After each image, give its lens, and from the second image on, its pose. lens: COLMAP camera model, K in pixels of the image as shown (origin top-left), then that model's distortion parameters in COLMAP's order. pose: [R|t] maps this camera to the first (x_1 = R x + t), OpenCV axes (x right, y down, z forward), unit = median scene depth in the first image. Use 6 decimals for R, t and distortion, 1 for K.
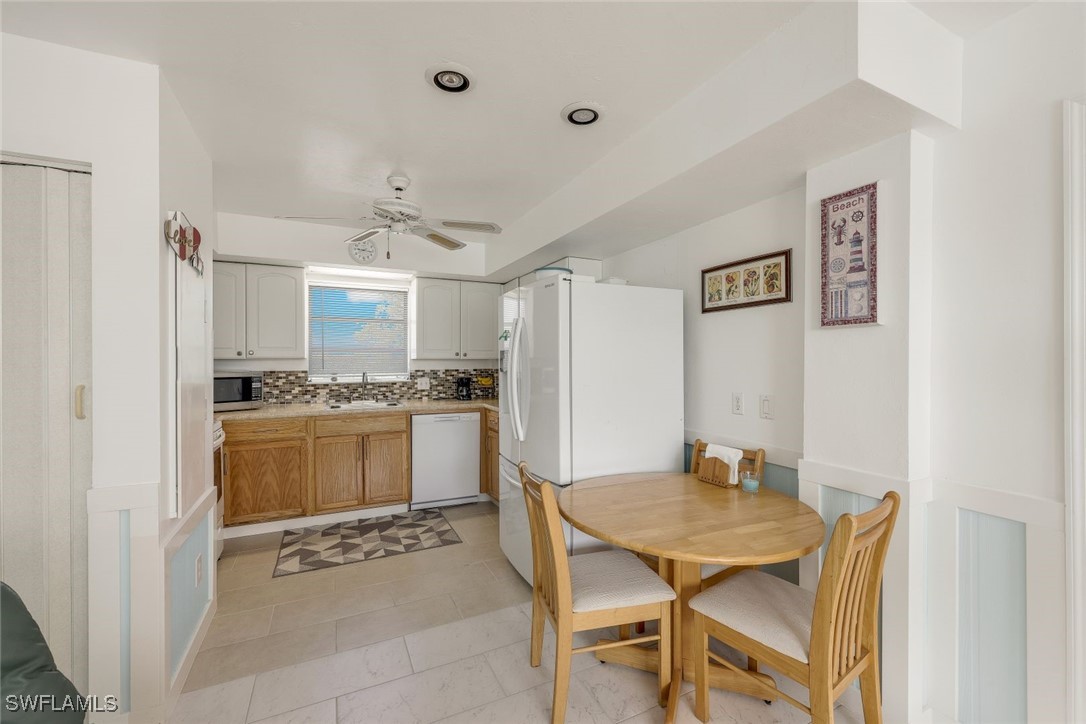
lens RADIAL K [[446.1, 0, 539.7], [0, 446.1, 361.3], [0, 0, 1]] dist [0.003179, 0.000200]
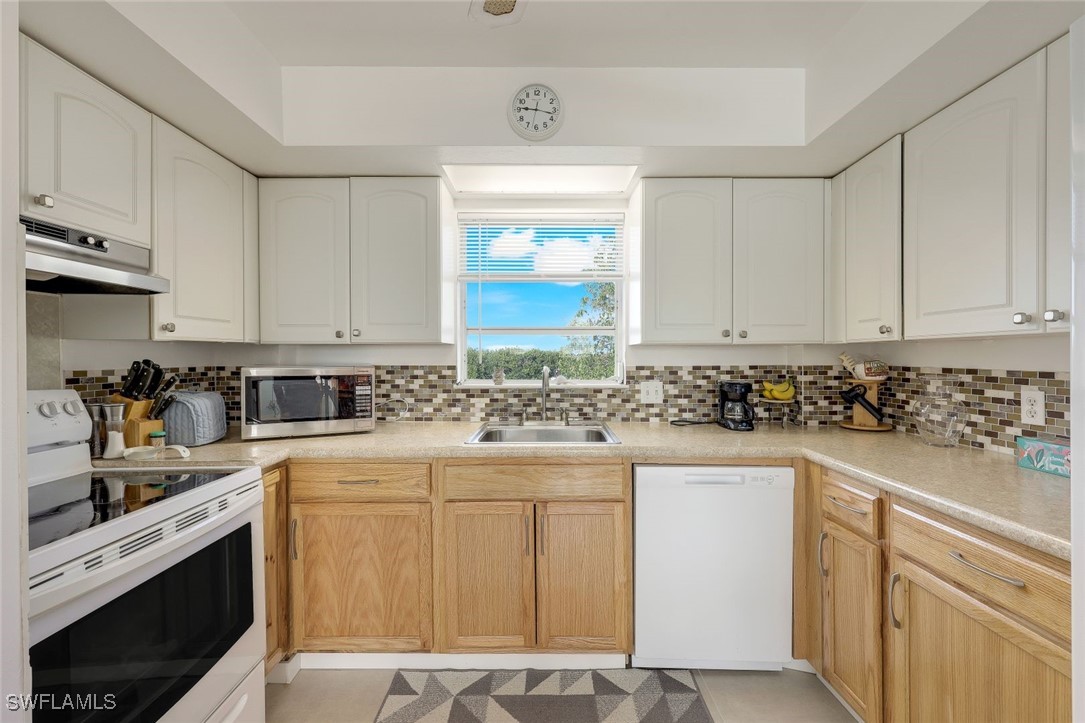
lens RADIAL K [[445.7, 0, 541.4], [0, 445.7, 359.3], [0, 0, 1]] dist [0.003179, 0.000200]
pose [[0.903711, 0.003169, -0.428131, -0.169669], [-0.001745, 0.999992, 0.003719, 0.010446], [0.428139, -0.002614, 0.903709, 0.521655]]
